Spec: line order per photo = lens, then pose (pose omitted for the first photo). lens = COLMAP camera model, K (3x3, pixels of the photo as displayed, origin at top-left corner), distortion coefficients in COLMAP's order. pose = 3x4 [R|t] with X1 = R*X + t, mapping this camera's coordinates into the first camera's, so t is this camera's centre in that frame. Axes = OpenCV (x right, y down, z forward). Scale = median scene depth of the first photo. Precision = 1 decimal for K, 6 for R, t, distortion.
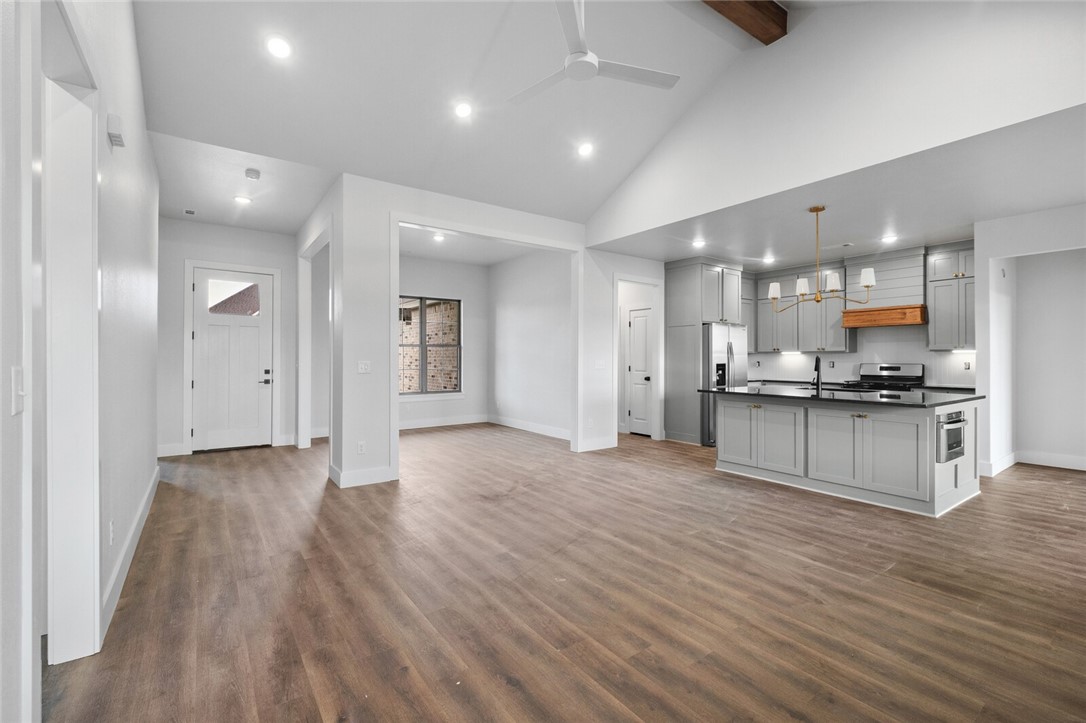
lens RADIAL K [[468.2, 0, 540.1], [0, 468.2, 361.3], [0, 0, 1]] dist [-0.002907, -0.001250]
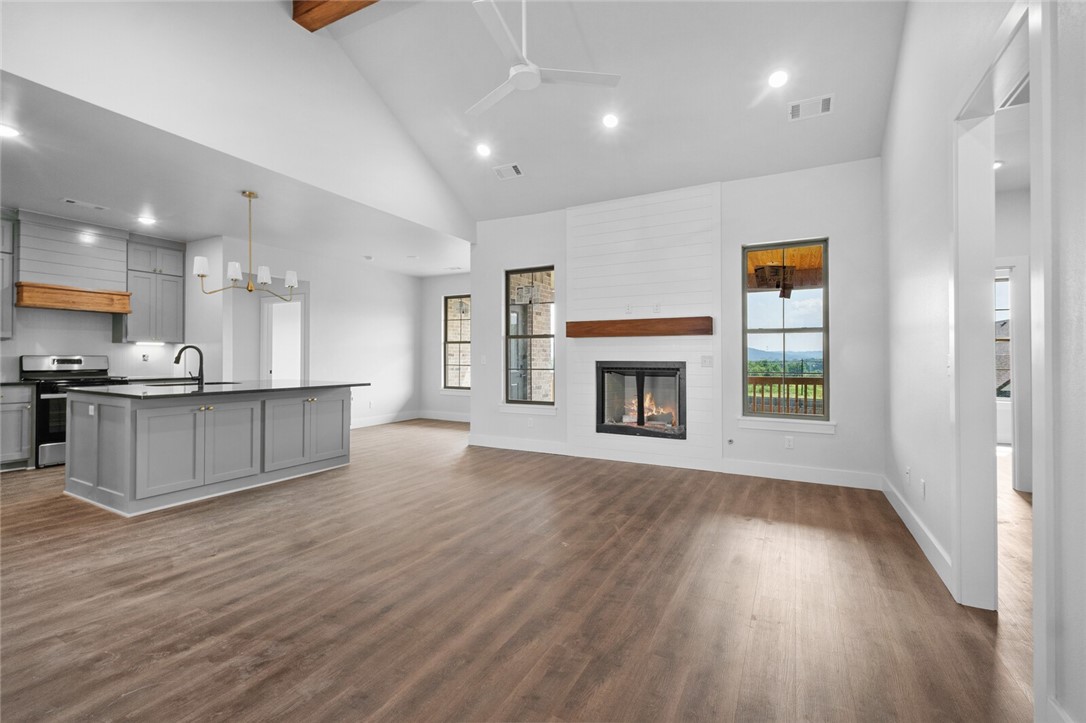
lens RADIAL K [[471.3, 0, 547.8], [0, 471.3, 353.7], [0, 0, 1]] dist [-0.001662, -0.000469]
pose [[-0.454960, 0.003268, 0.890506, -0.479080], [-0.000189, 0.999993, -0.003766, 0.005305], [-0.890512, -0.001881, -0.454956, 0.780831]]
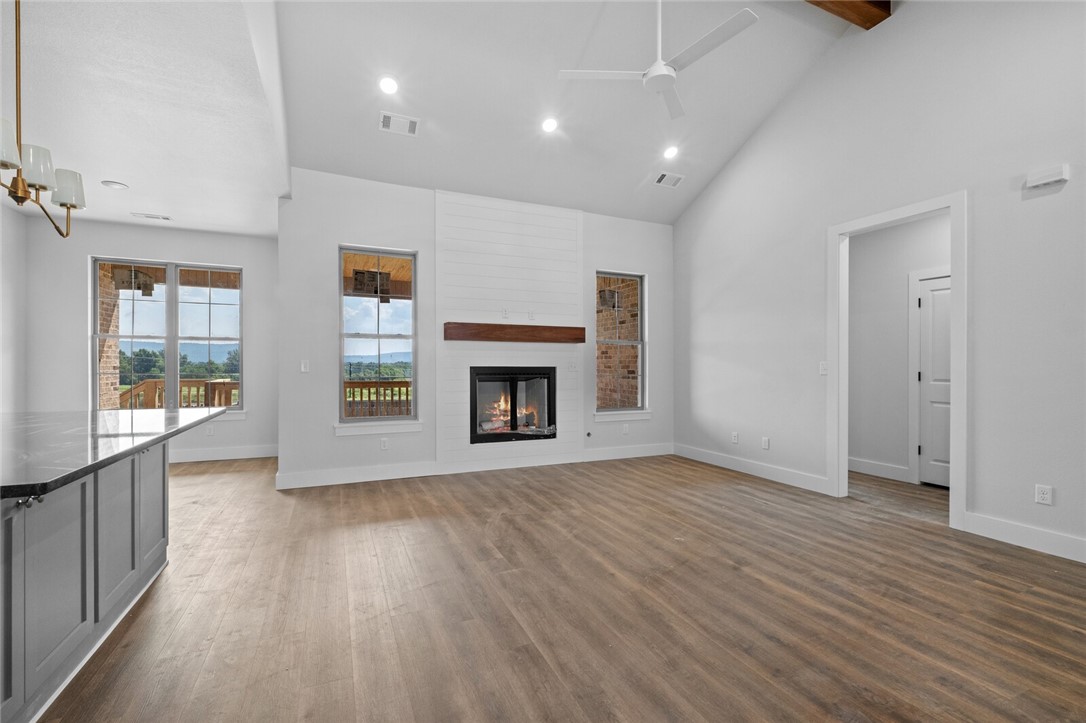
lens RADIAL K [[476.7, 0, 543.0], [0, 476.7, 361.5], [0, 0, 1]] dist [-0.001373, -0.000566]
pose [[-0.980914, -0.006913, 0.194320, 0.076524], [-0.006781, 0.999976, 0.001346, 0.004988], [-0.194325, 0.000003, -0.980937, 1.140651]]
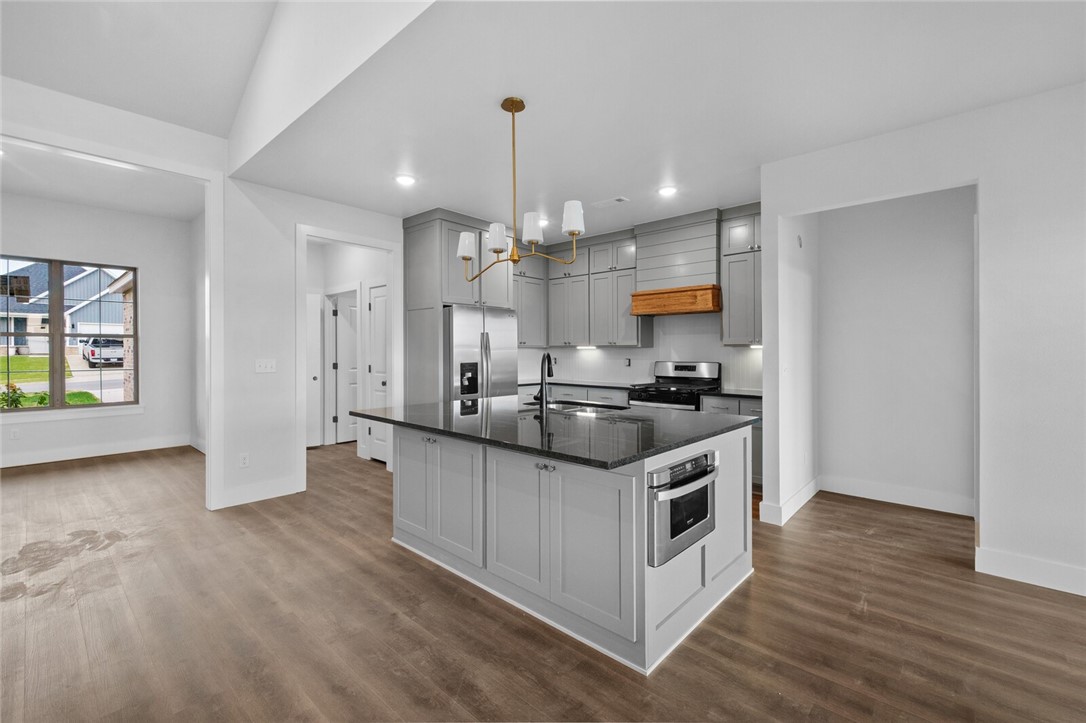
lens RADIAL K [[465.7, 0, 543.3], [0, 465.7, 351.7], [0, 0, 1]] dist [0.000396, -0.000220]
pose [[0.975972, 0.000690, 0.217894, 0.437985], [0.000454, 0.999986, -0.005199, -0.010220], [-0.217895, 0.005173, 0.975959, 0.368075]]
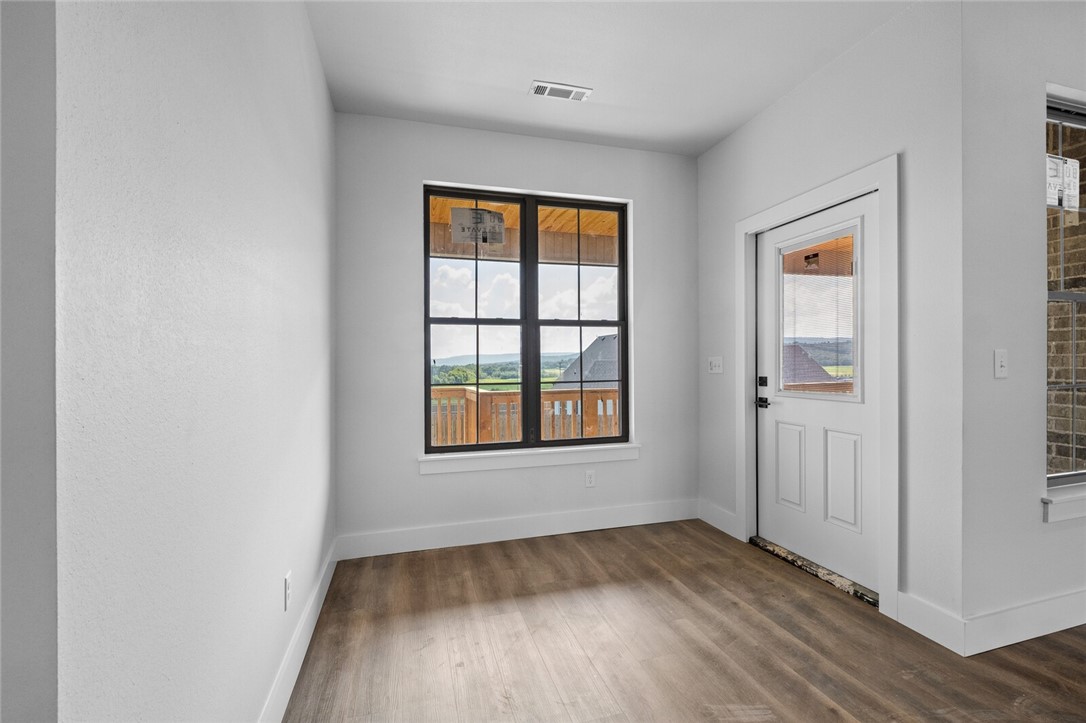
lens RADIAL K [[476.7, 0, 543.0], [0, 476.7, 361.5], [0, 0, 1]] dist [-0.001373, -0.000566]
pose [[-0.944113, 0.008752, 0.329505, 0.886860], [0.009781, 0.999951, 0.001464, 0.011547], [-0.329476, 0.004605, -0.944153, 0.847249]]
